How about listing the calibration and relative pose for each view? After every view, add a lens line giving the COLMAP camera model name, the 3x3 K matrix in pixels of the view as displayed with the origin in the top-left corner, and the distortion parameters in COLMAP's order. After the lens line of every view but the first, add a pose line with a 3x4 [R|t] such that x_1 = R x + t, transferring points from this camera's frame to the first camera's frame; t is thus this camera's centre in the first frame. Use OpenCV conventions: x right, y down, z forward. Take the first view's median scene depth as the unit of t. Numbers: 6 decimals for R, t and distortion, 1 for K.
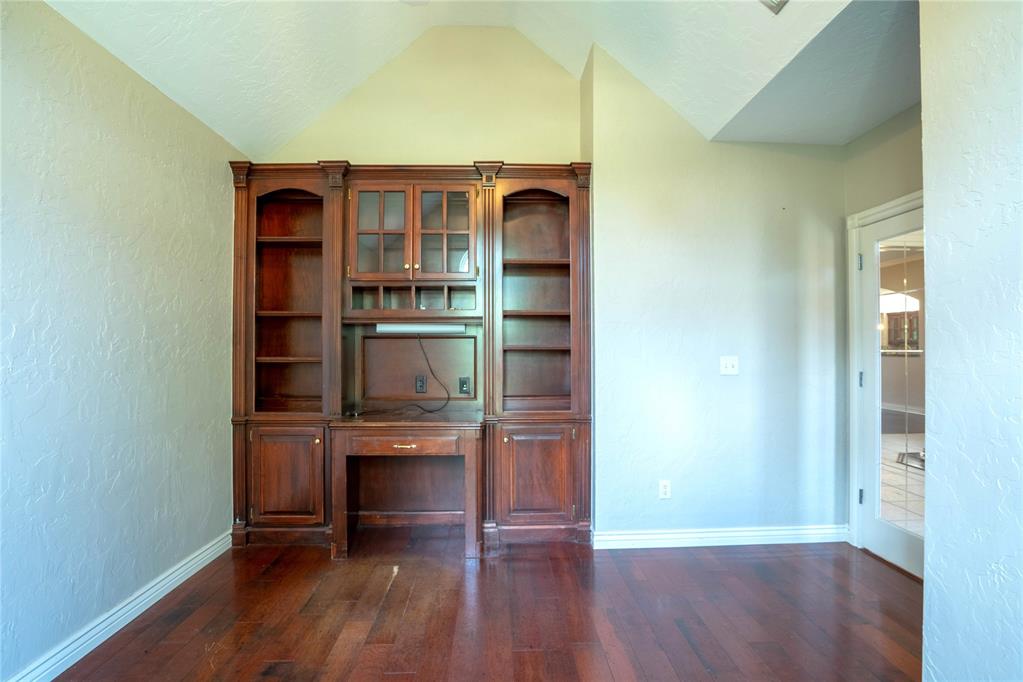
lens RADIAL K [[470.6, 0, 511.5], [0, 470.6, 341.0], [0, 0, 1]] dist [-0.067138, 0.026539]
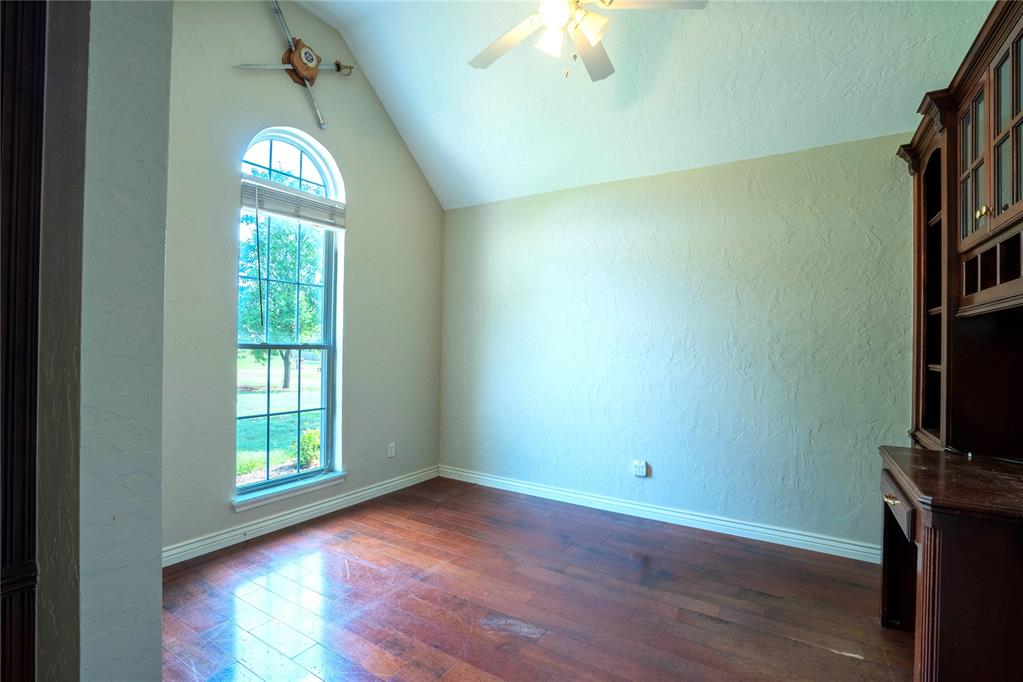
lens RADIAL K [[470.6, 0, 511.5], [0, 470.6, 341.0], [0, 0, 1]] dist [-0.067138, 0.026539]
pose [[-0.558846, -0.015559, -0.829125, 0.792770], [-0.002669, 0.999853, -0.016963, 0.012798], [0.829267, -0.007267, -0.558805, 1.163886]]
